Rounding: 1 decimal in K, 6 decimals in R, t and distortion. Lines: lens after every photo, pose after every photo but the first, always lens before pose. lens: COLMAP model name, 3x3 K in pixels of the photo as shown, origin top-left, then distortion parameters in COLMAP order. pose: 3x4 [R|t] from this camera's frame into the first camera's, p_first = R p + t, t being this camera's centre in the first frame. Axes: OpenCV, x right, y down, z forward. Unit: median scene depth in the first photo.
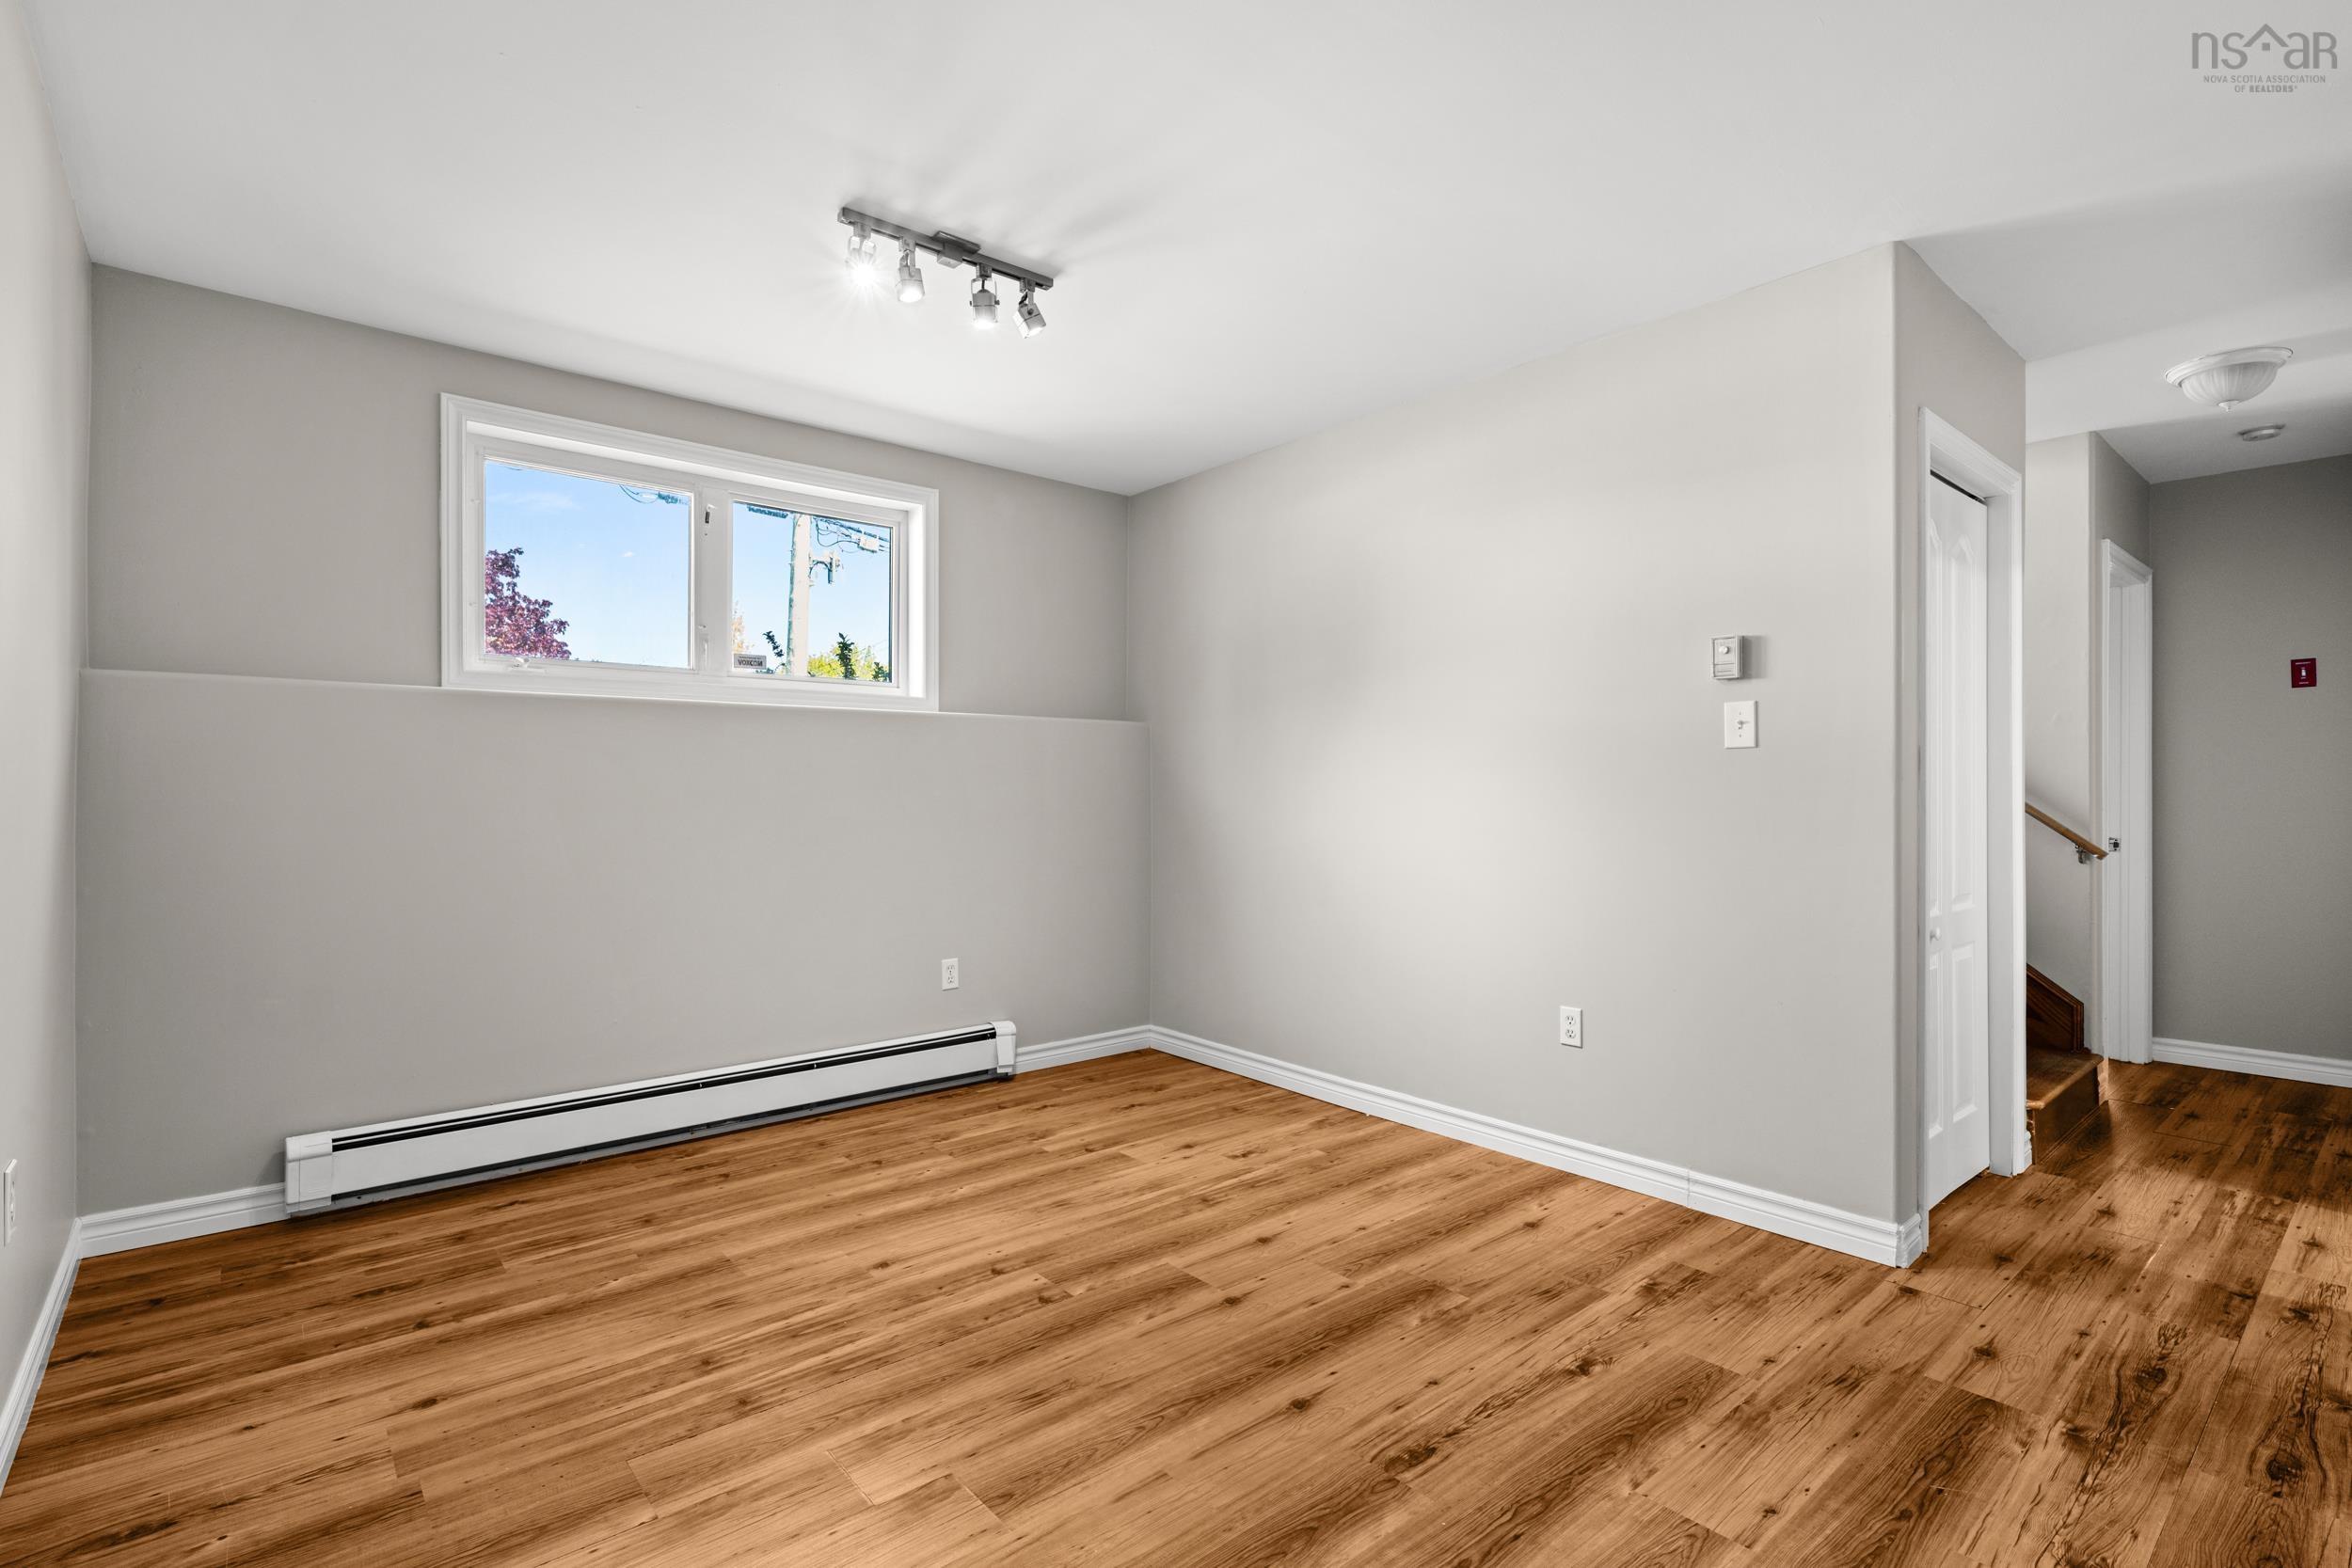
lens RADIAL K [[1088.7, 0, 1178.4], [0, 1088.7, 786.6], [0, 0, 1]] dist [0.000710, -0.000381]
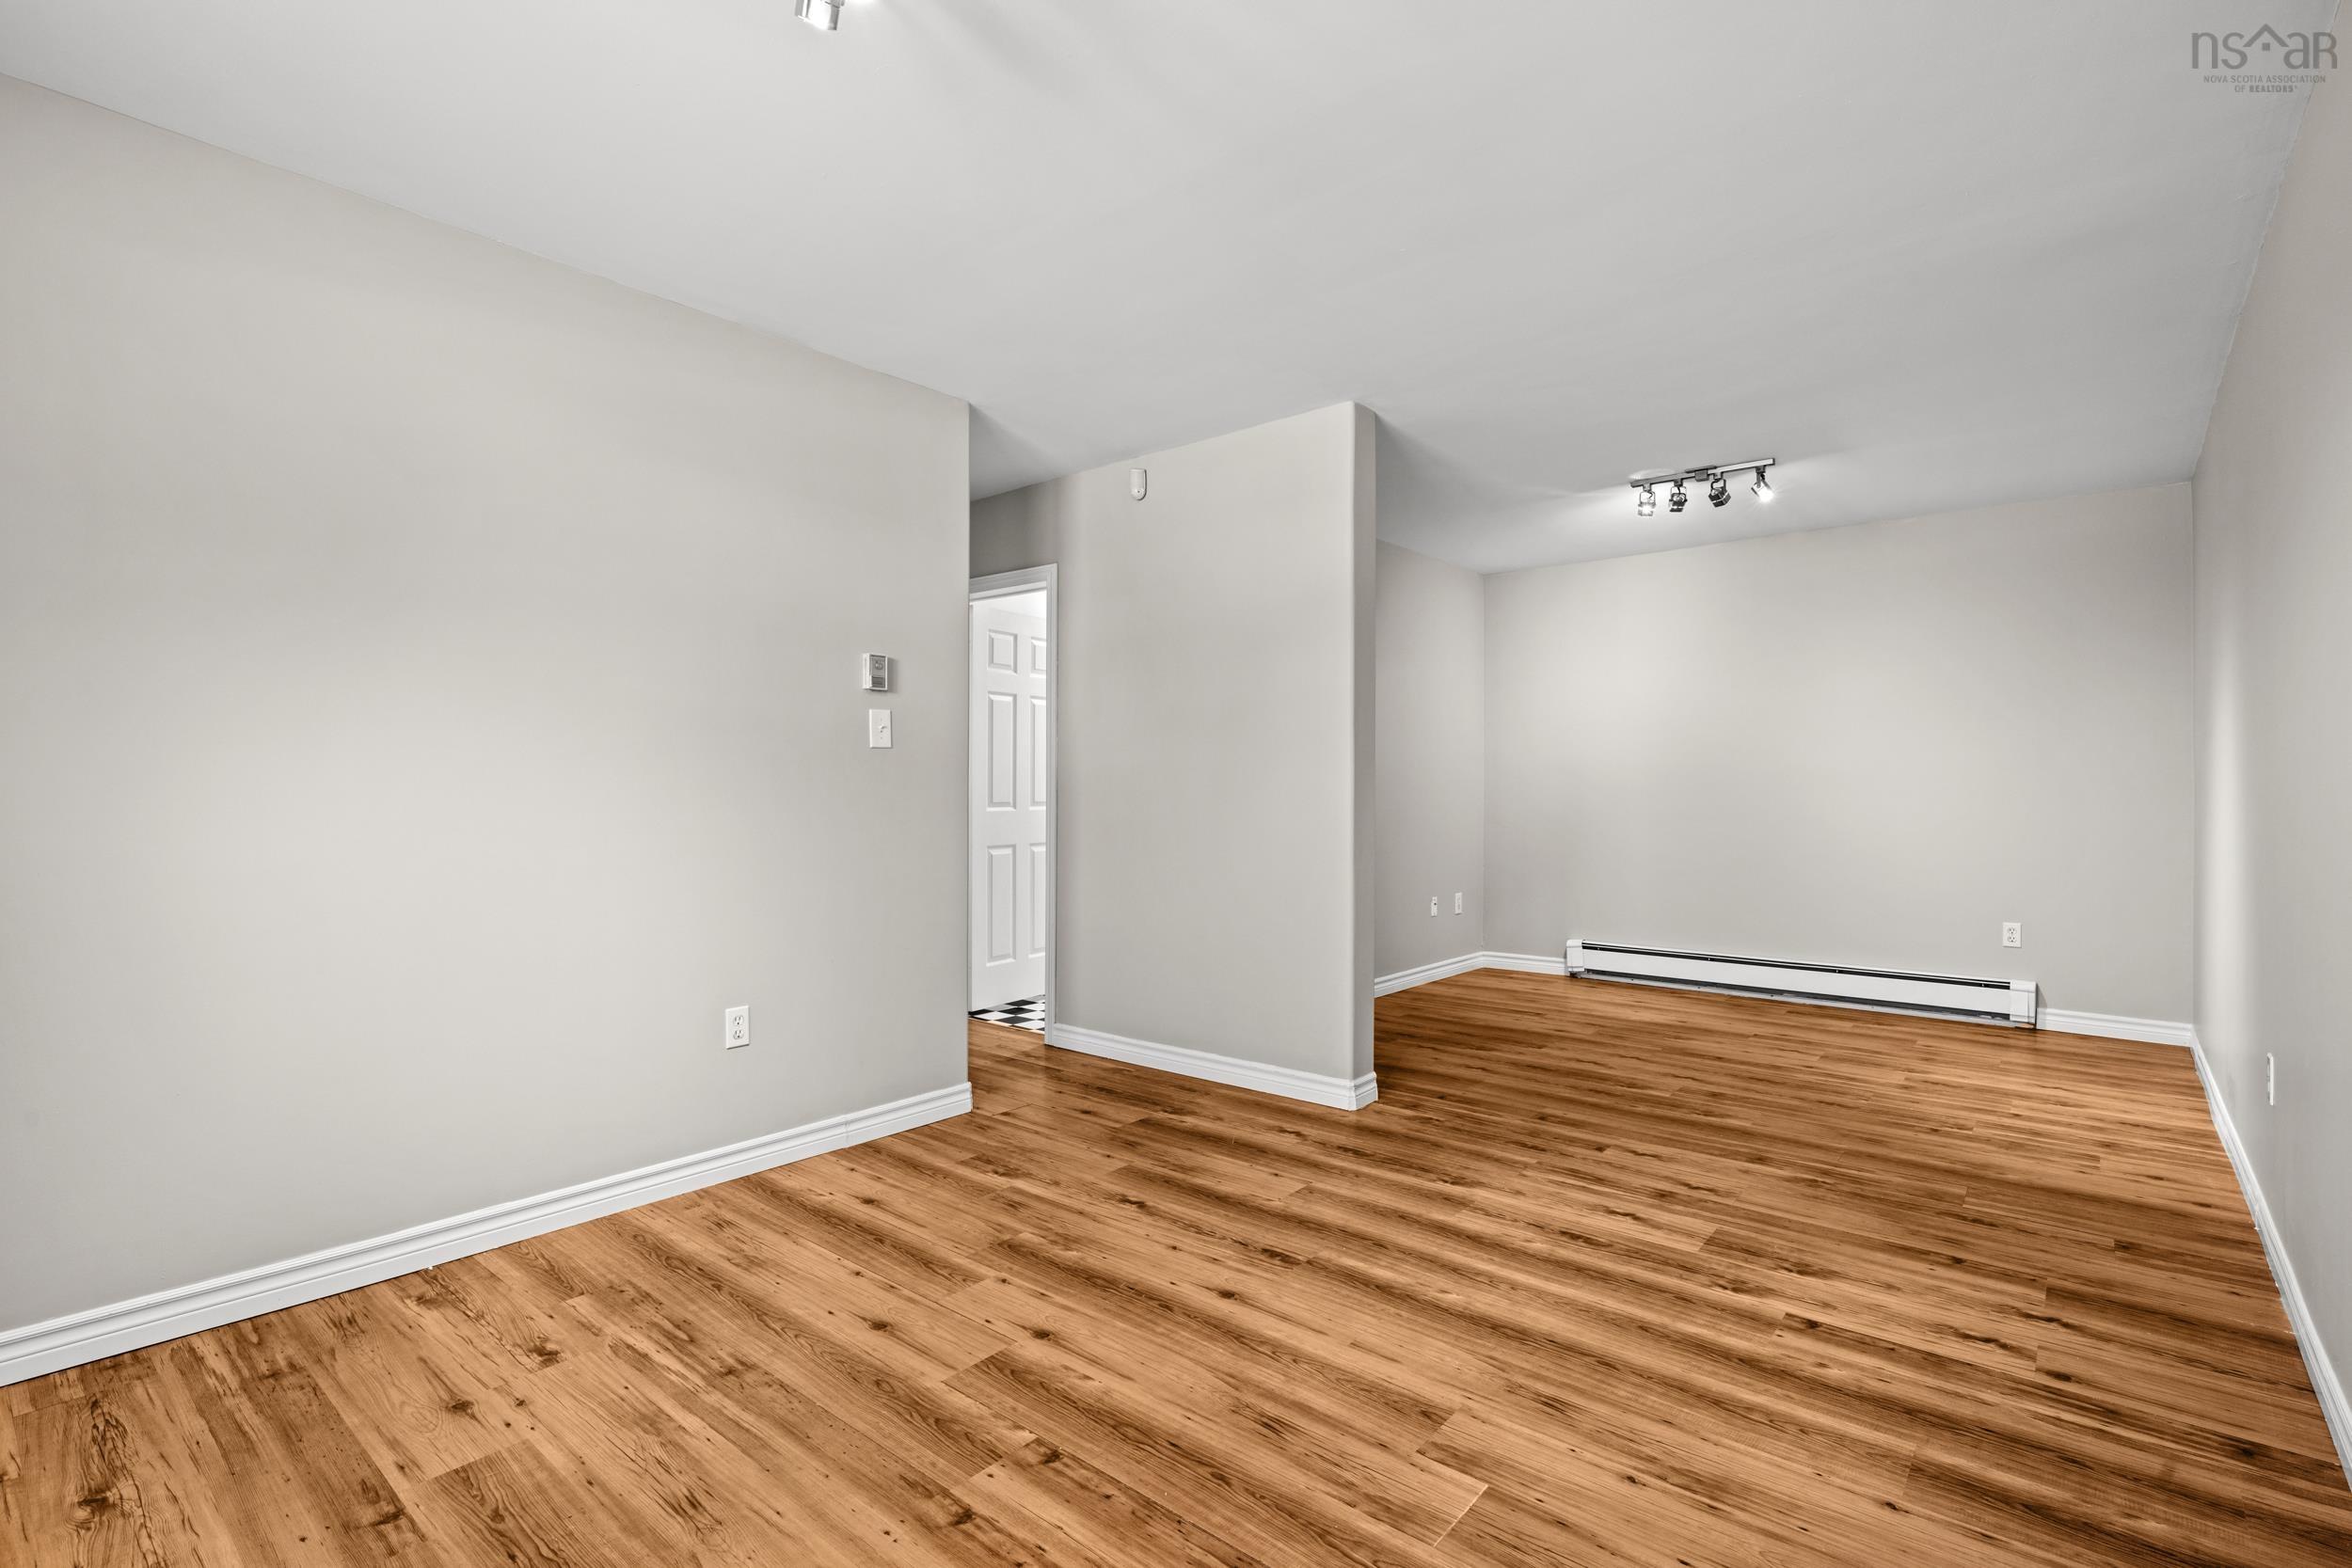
lens RADIAL K [[1086.4, 0, 1185.0], [0, 1086.4, 785.3], [0, 0, 1]] dist [0.002090, 0.000502]
pose [[-0.165530, -0.000978, 0.986204, -0.871053], [-0.004404, 0.999990, 0.000253, 0.006656], [-0.986195, -0.004302, -0.165533, 1.026928]]
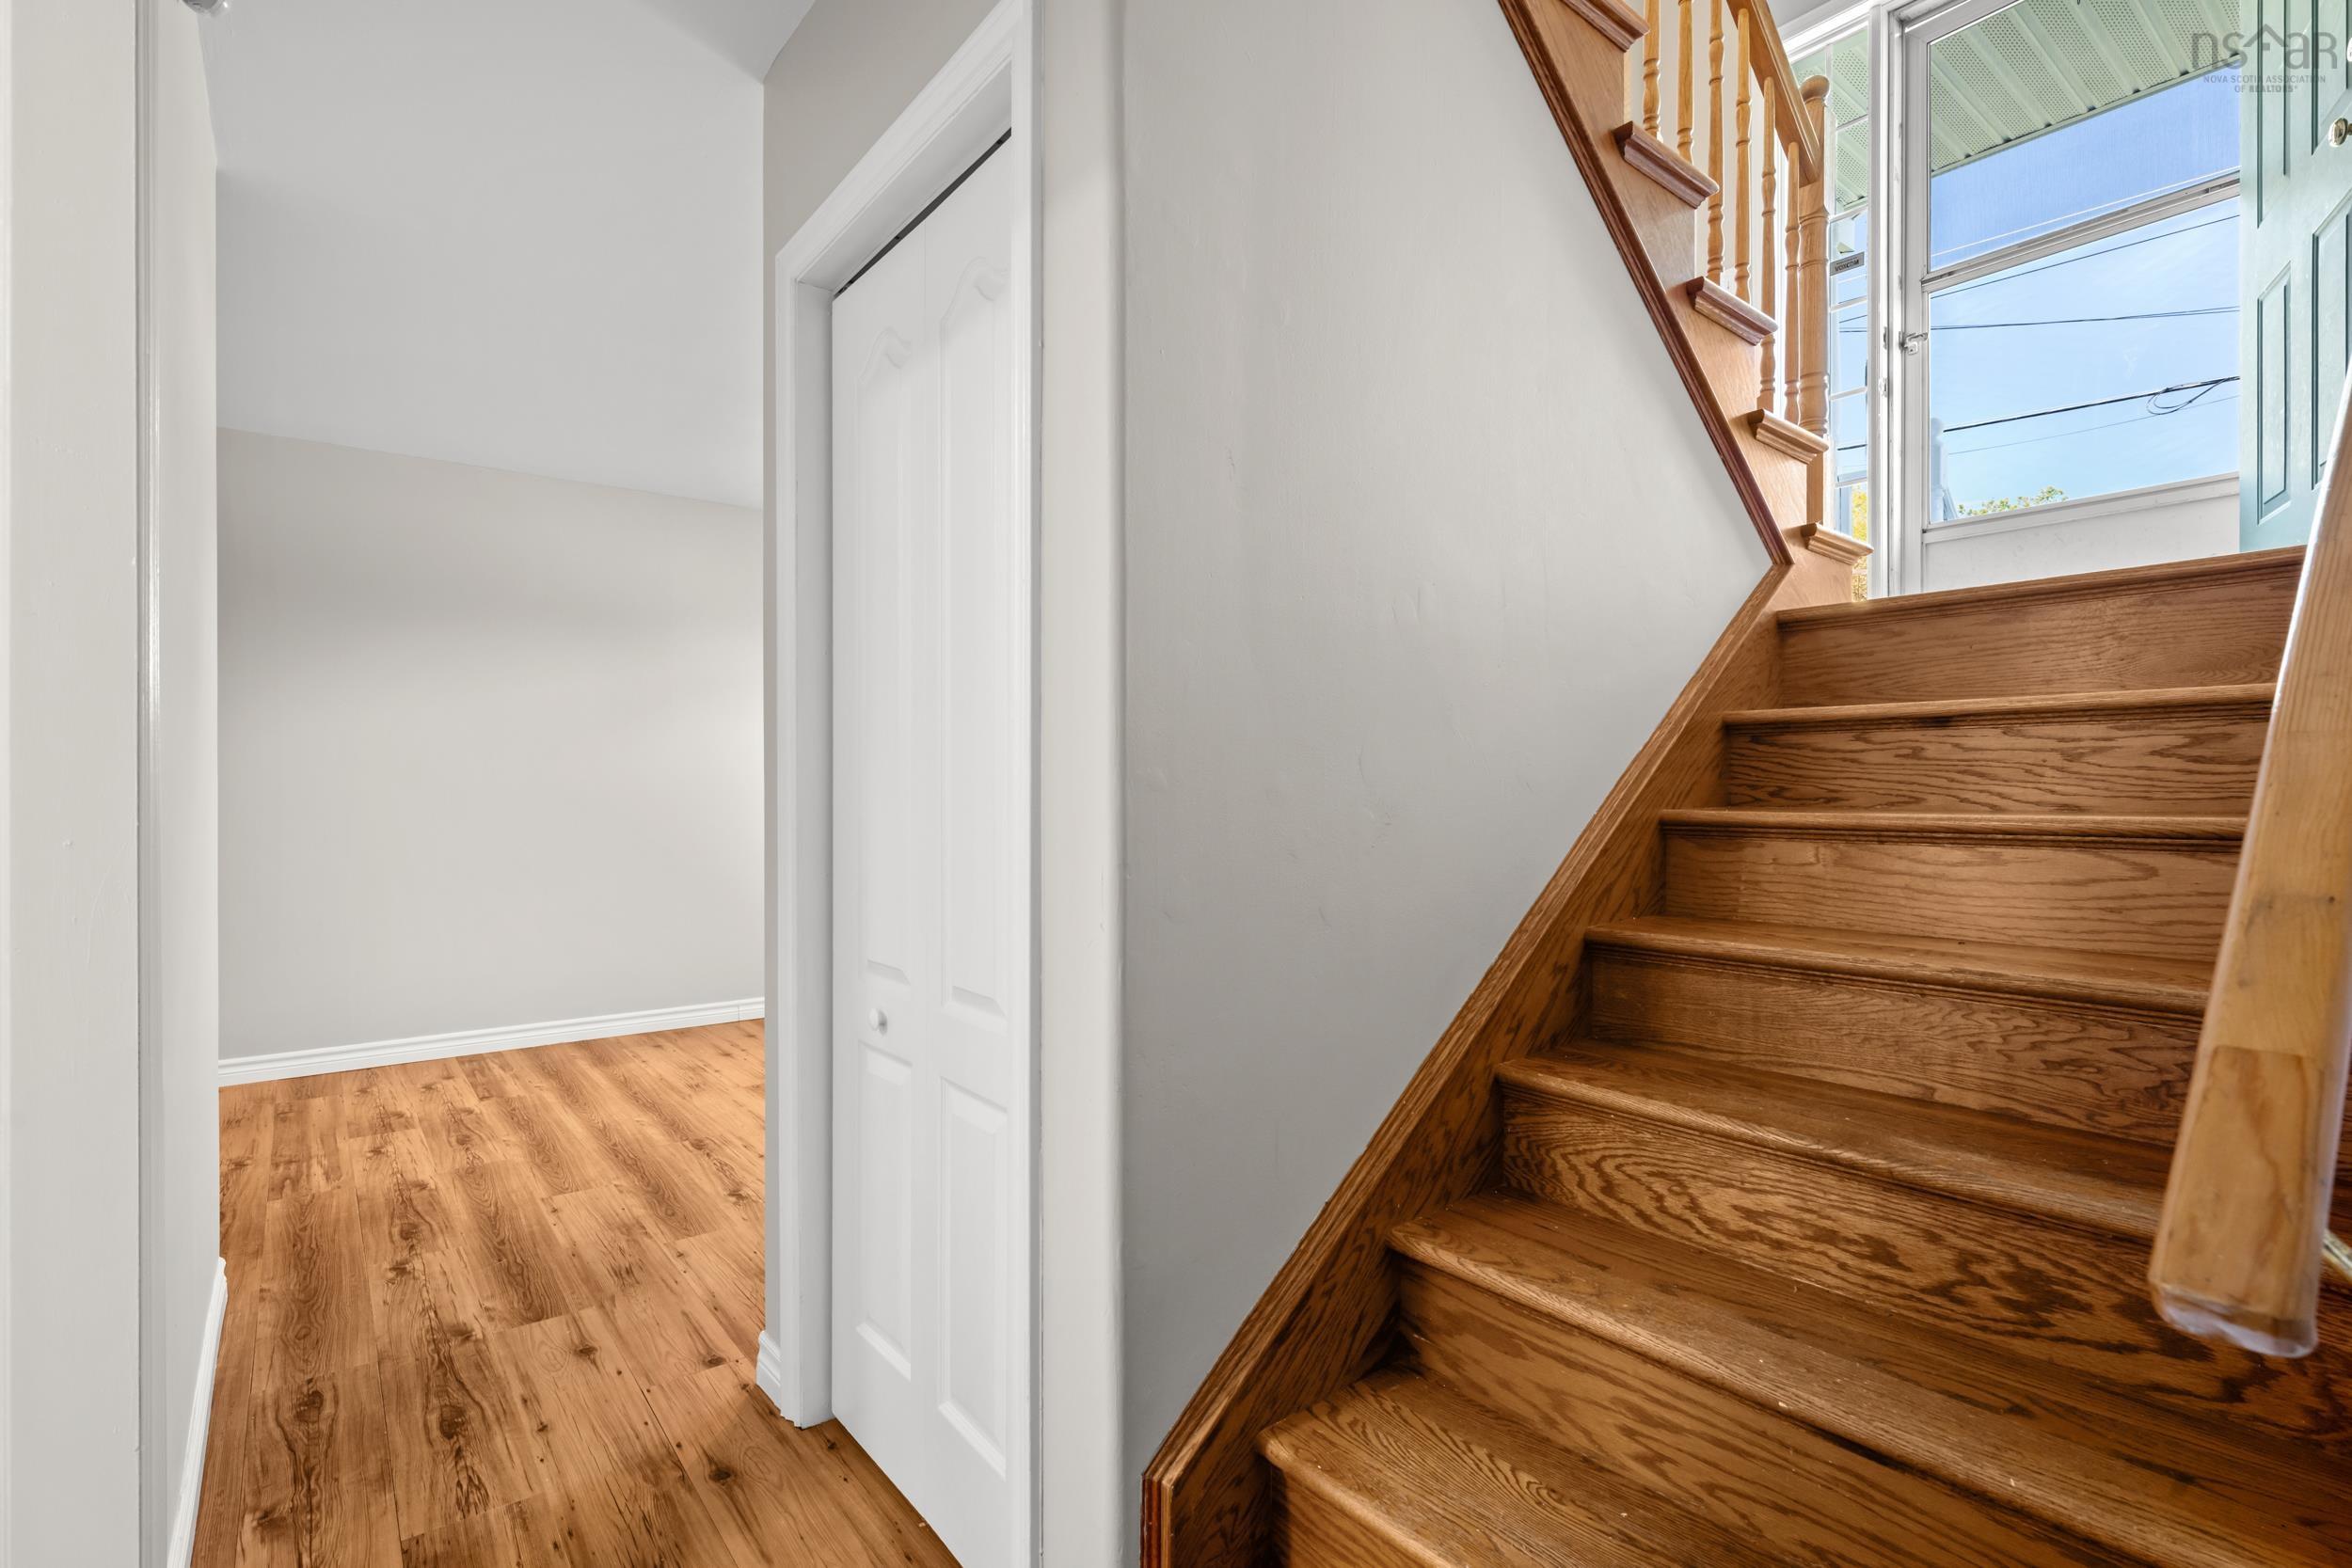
lens RADIAL K [[1100.6, 0, 1189.1], [0, 1100.6, 787.8], [0, 0, 1]] dist [-0.000824, -0.001009]
pose [[-0.027387, -0.002099, -0.999623, 1.565321], [-0.000383, 0.999998, -0.002089, 0.009475], [0.999625, 0.000326, -0.027388, 1.429129]]
